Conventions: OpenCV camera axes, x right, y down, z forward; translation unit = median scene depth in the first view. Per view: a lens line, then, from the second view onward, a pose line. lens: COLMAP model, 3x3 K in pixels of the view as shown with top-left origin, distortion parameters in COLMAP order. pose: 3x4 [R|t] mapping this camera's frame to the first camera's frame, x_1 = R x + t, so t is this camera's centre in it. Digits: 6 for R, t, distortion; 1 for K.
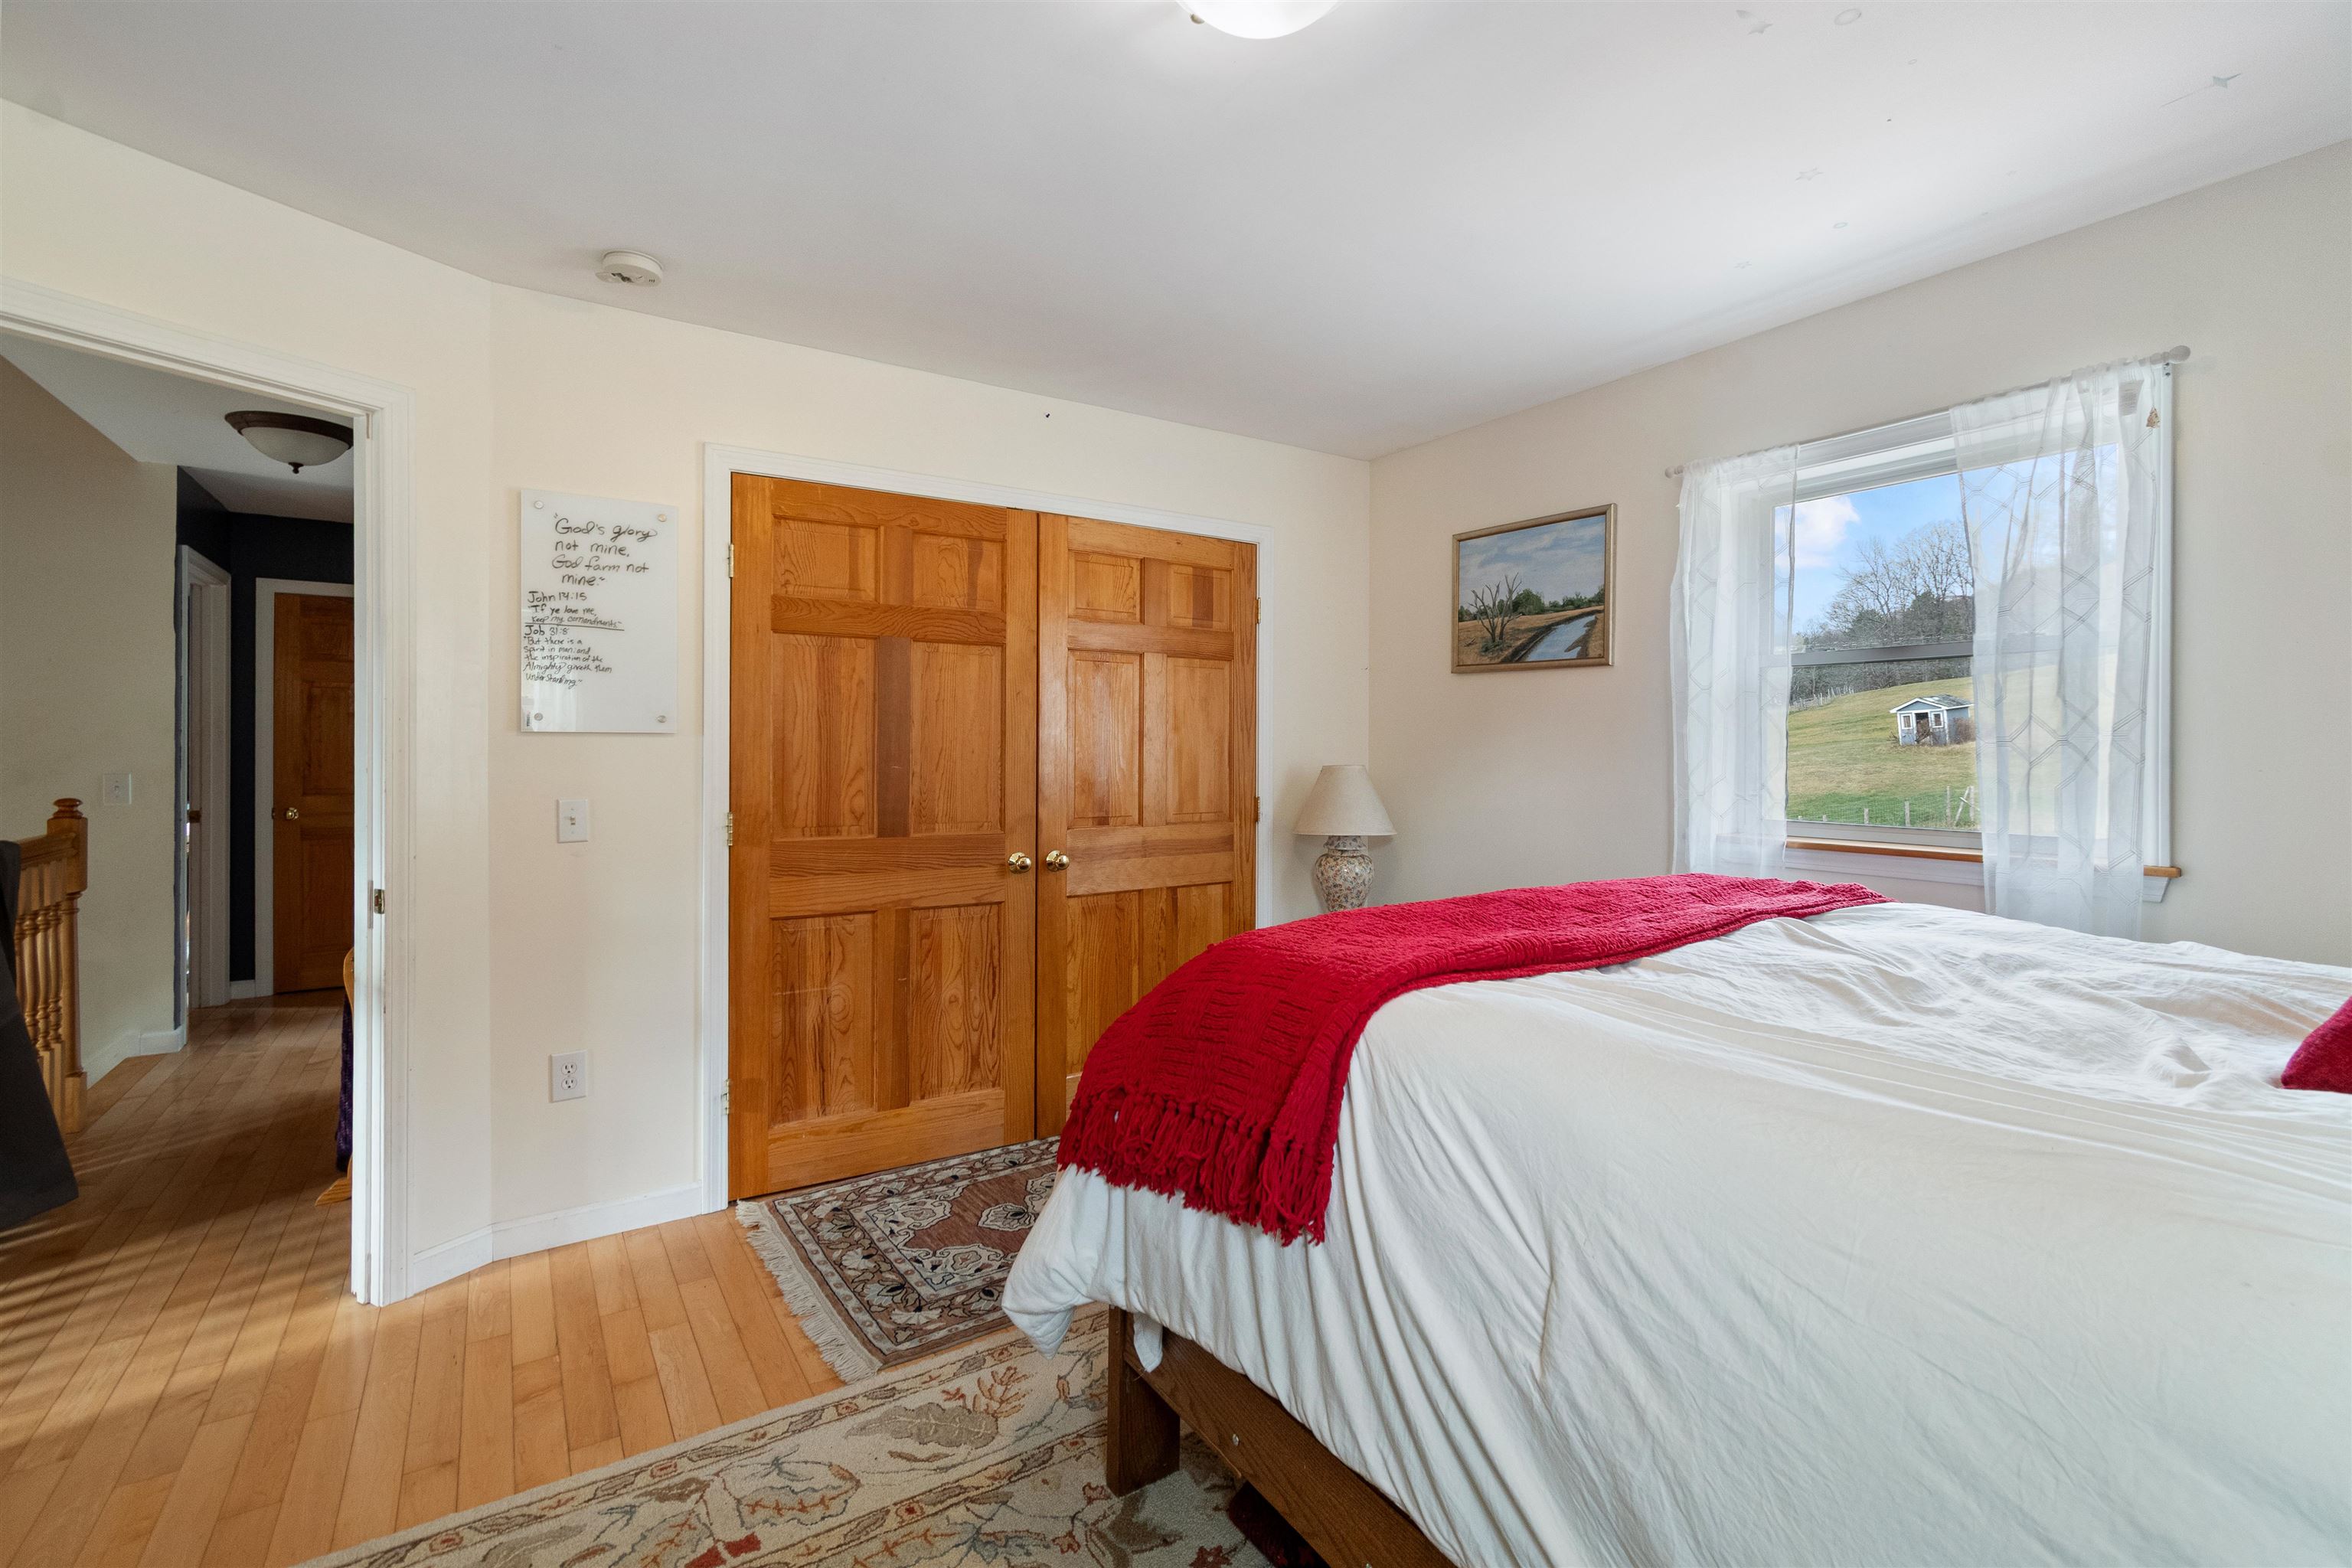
lens RADIAL K [[1050.5, 0, 1178.8], [0, 1050.5, 748.6], [0, 0, 1]] dist [0.003881, -0.001738]
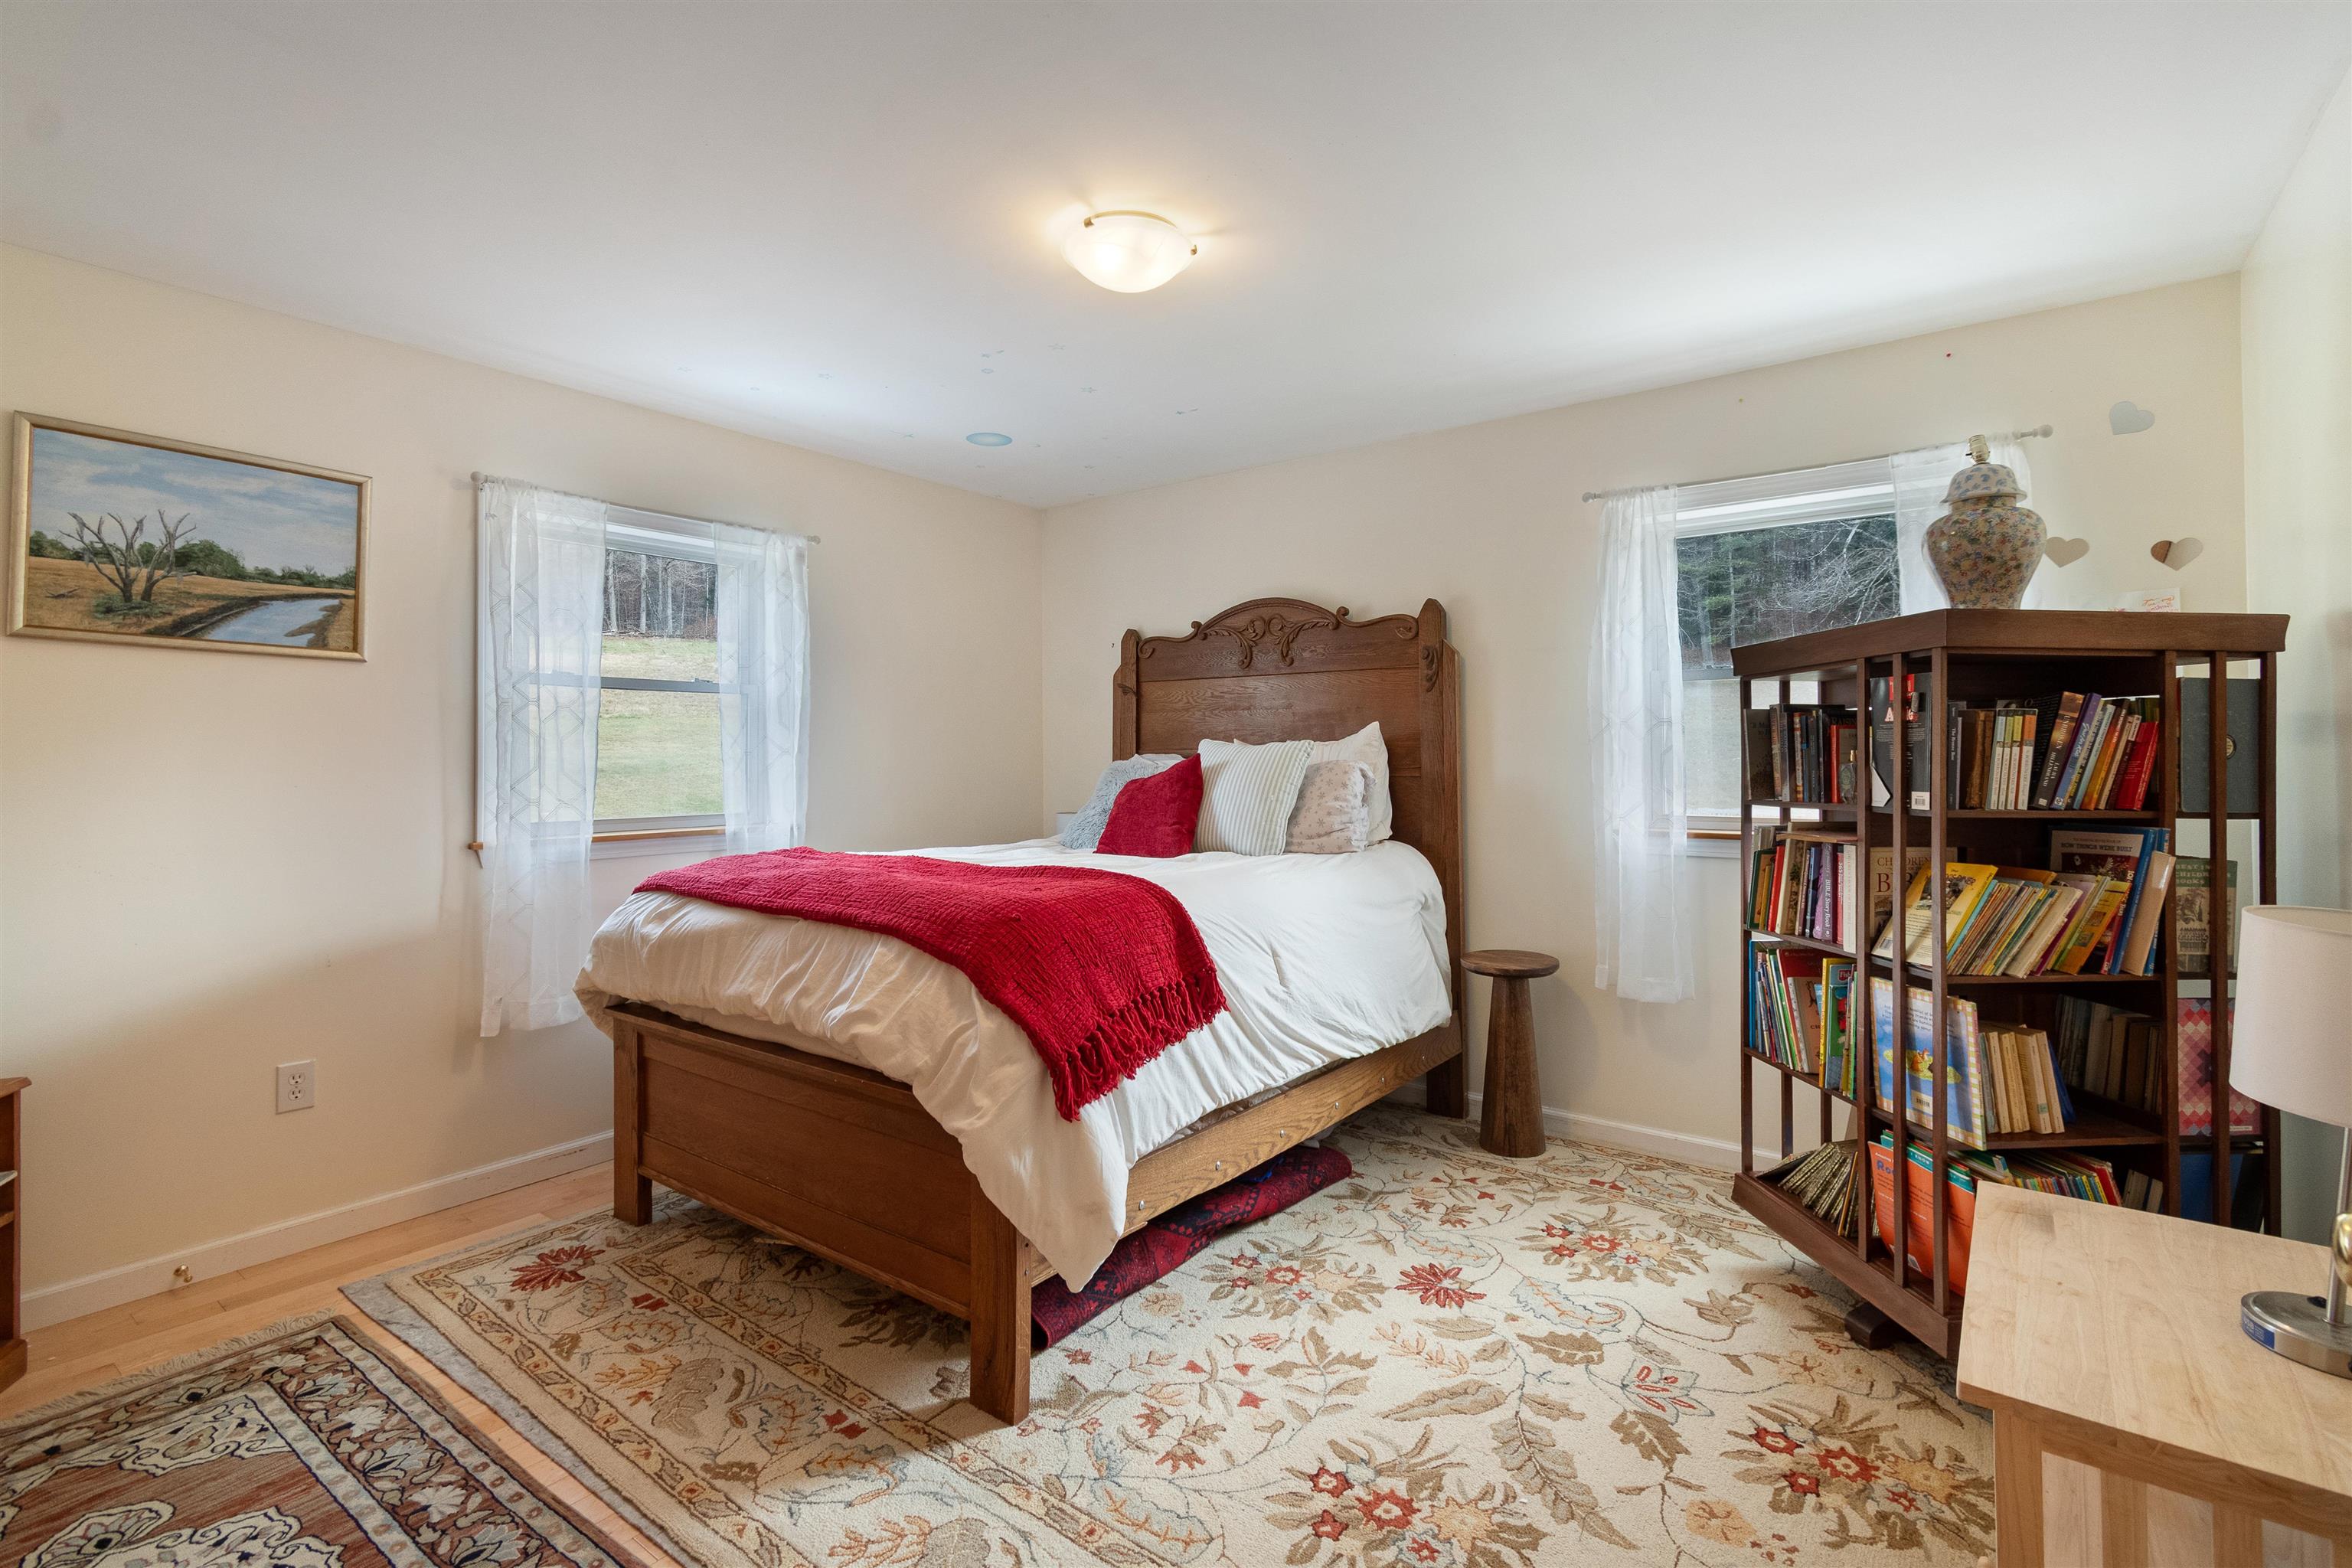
lens RADIAL K [[1050.5, 0, 1217.3], [0, 1050.5, 750.3], [0, 0, 1]] dist [0.003881, -0.001738]
pose [[-0.360944, 0.006357, 0.932566, -0.634487], [0.008236, 0.999960, -0.003629, 0.002091], [-0.932551, 0.006370, -0.360982, 0.648613]]
